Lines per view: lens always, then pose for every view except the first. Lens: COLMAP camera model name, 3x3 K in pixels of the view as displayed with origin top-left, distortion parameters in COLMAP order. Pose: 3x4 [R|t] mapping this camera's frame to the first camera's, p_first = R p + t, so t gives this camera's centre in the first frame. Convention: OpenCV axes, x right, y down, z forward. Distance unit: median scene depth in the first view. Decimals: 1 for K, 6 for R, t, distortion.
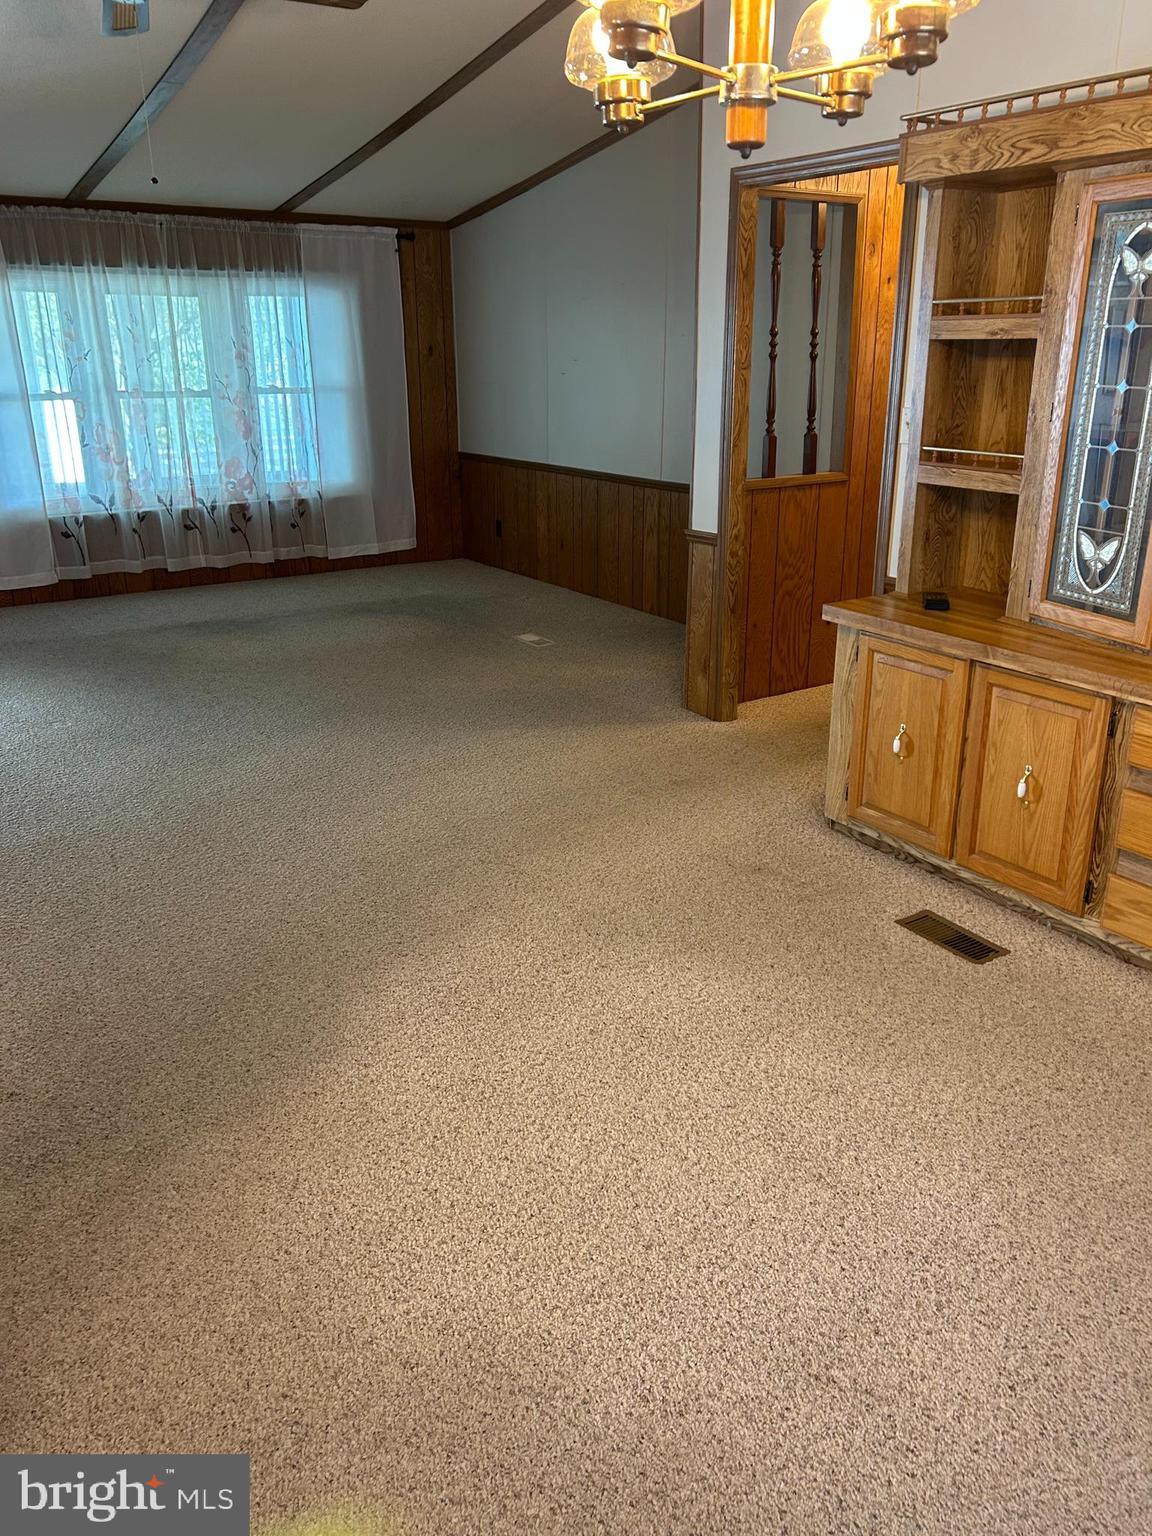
lens RADIAL K [[1158.1, 0, 587.1], [0, 1158.1, 768.8], [0, 0, 1]] dist [0.045869, -0.045343]
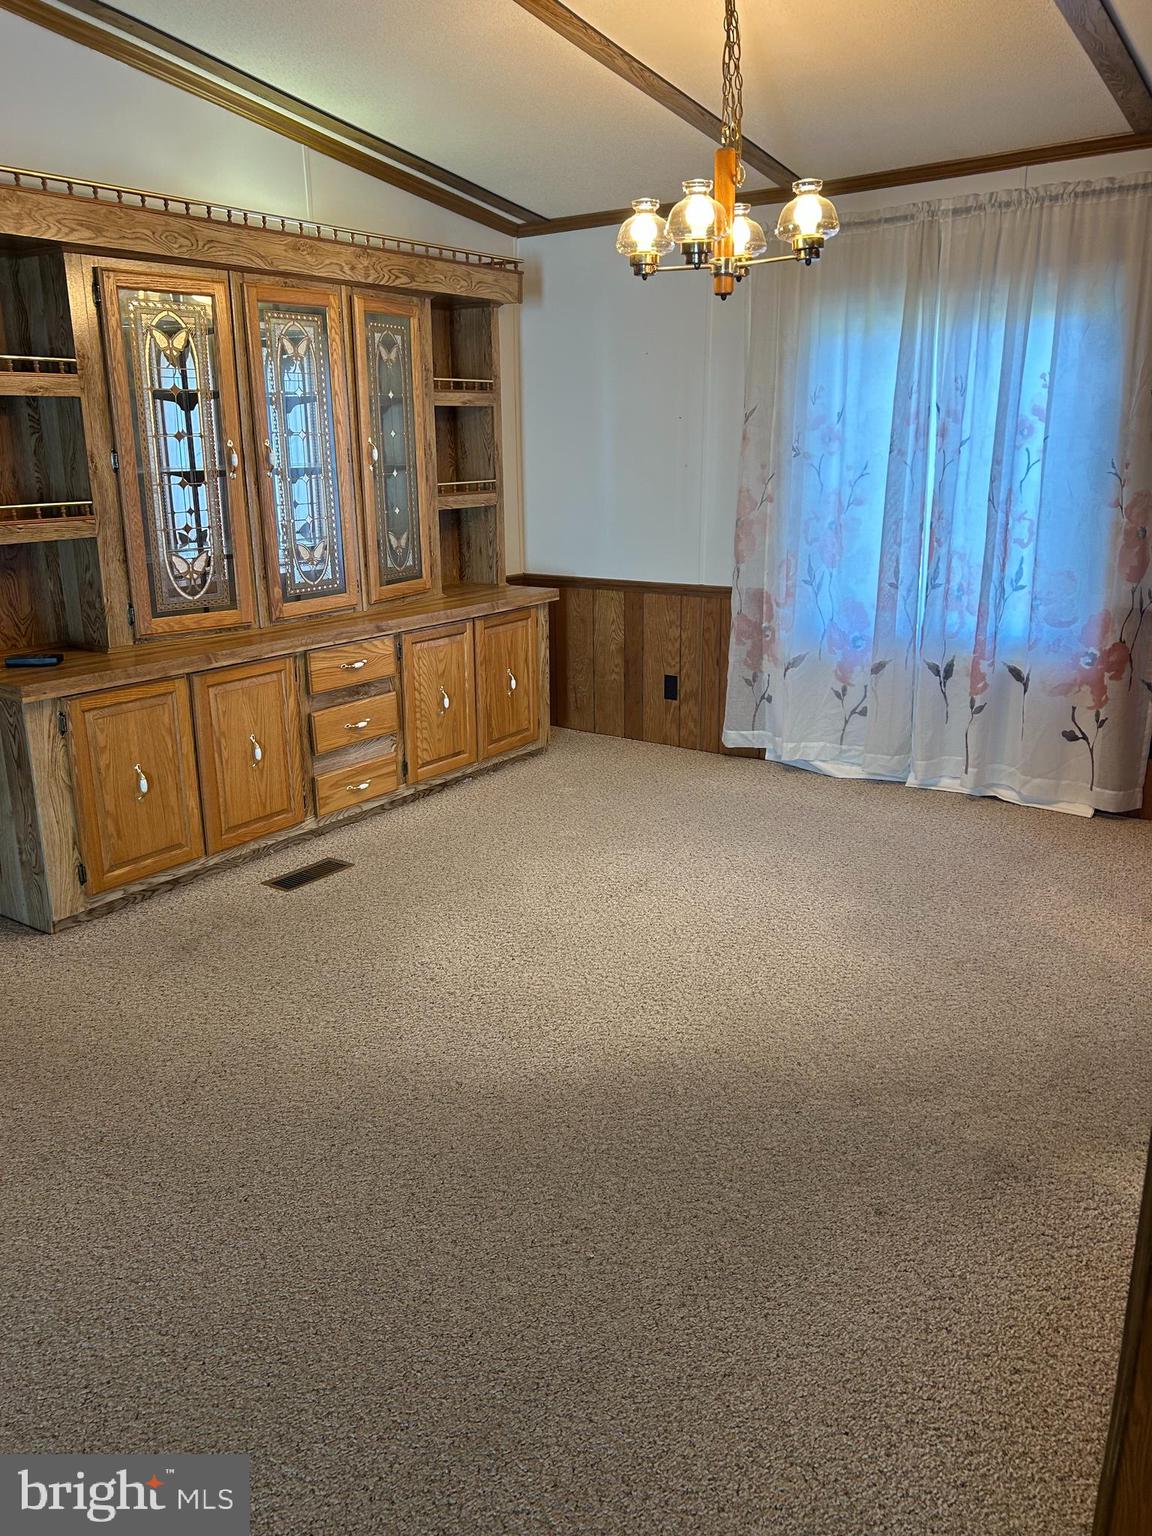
lens RADIAL K [[1158.1, 0, 604.5], [0, 1158.1, 761.3], [0, 0, 1]] dist [0.045869, -0.045343]
pose [[-0.375297, -0.251966, 0.892001, -0.885015], [0.322162, 0.866888, 0.380417, -0.331733], [-0.869117, 0.430138, -0.244167, 0.992797]]
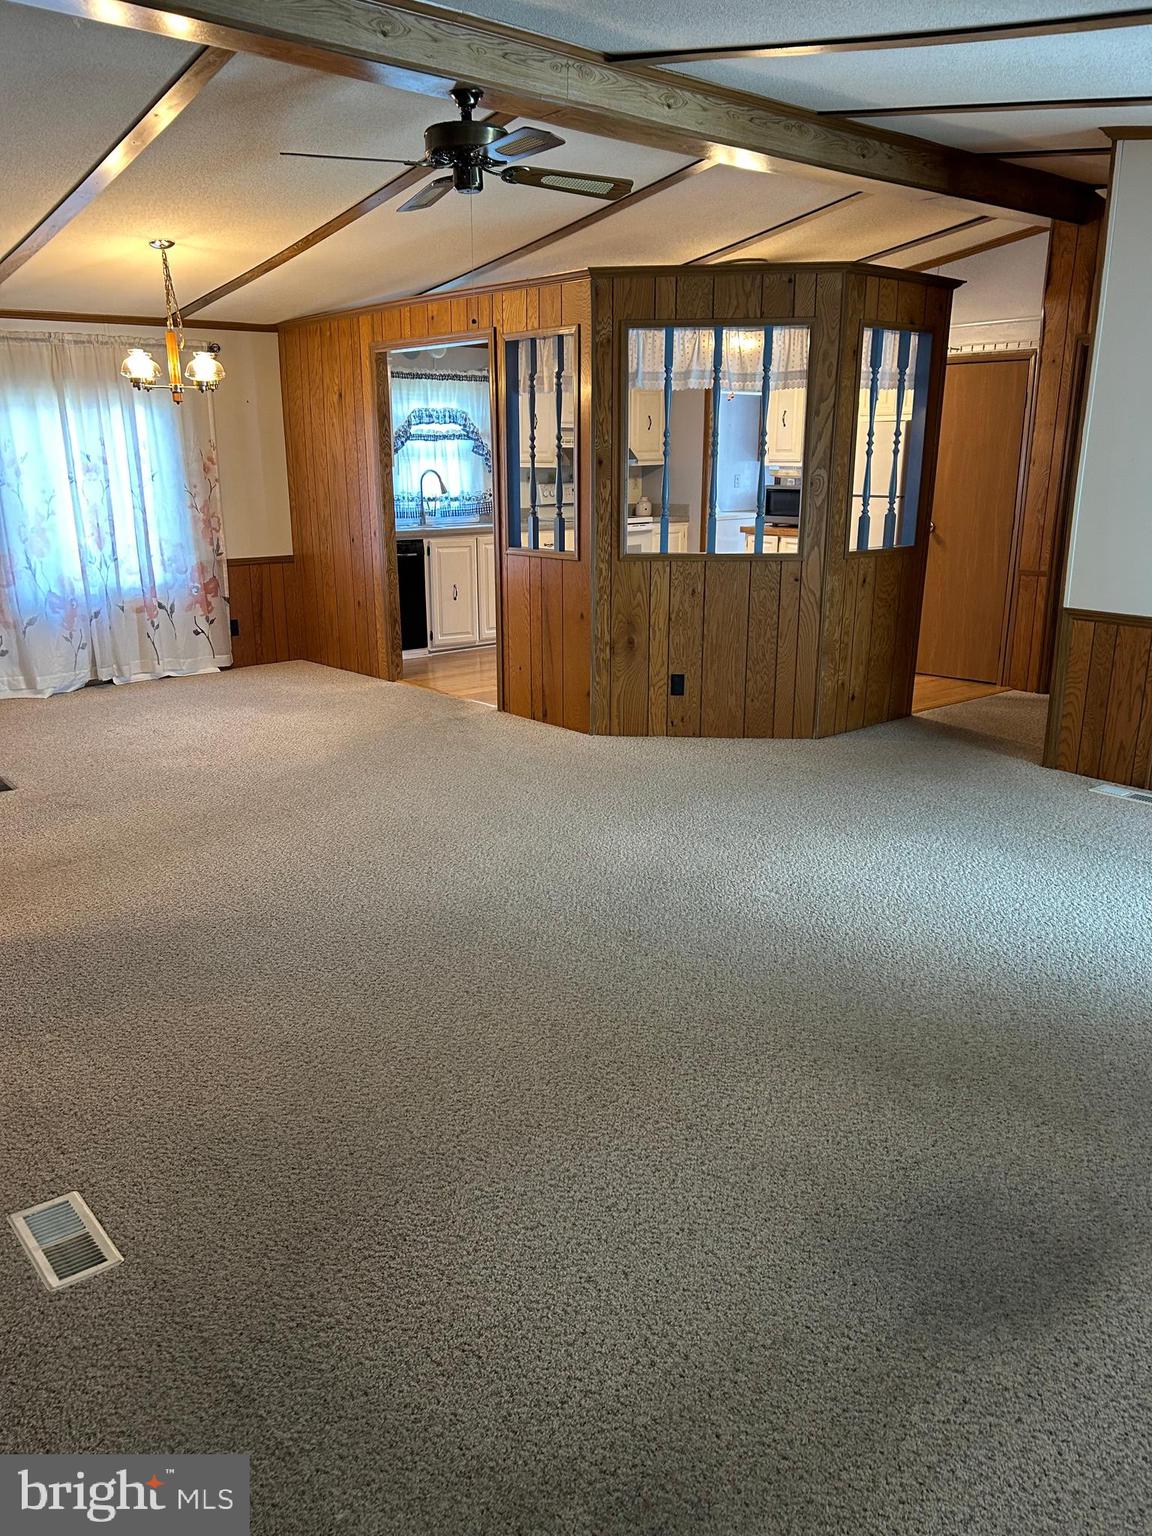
lens RADIAL K [[1158.1, 0, 567.4], [0, 1158.1, 779.3], [0, 0, 1]] dist [0.045869, -0.045343]
pose [[-0.992862, 0.032685, -0.114705, -0.032806], [-0.040817, 0.810535, 0.584267, -1.287667], [0.112069, 0.584778, -0.803415, 3.433189]]
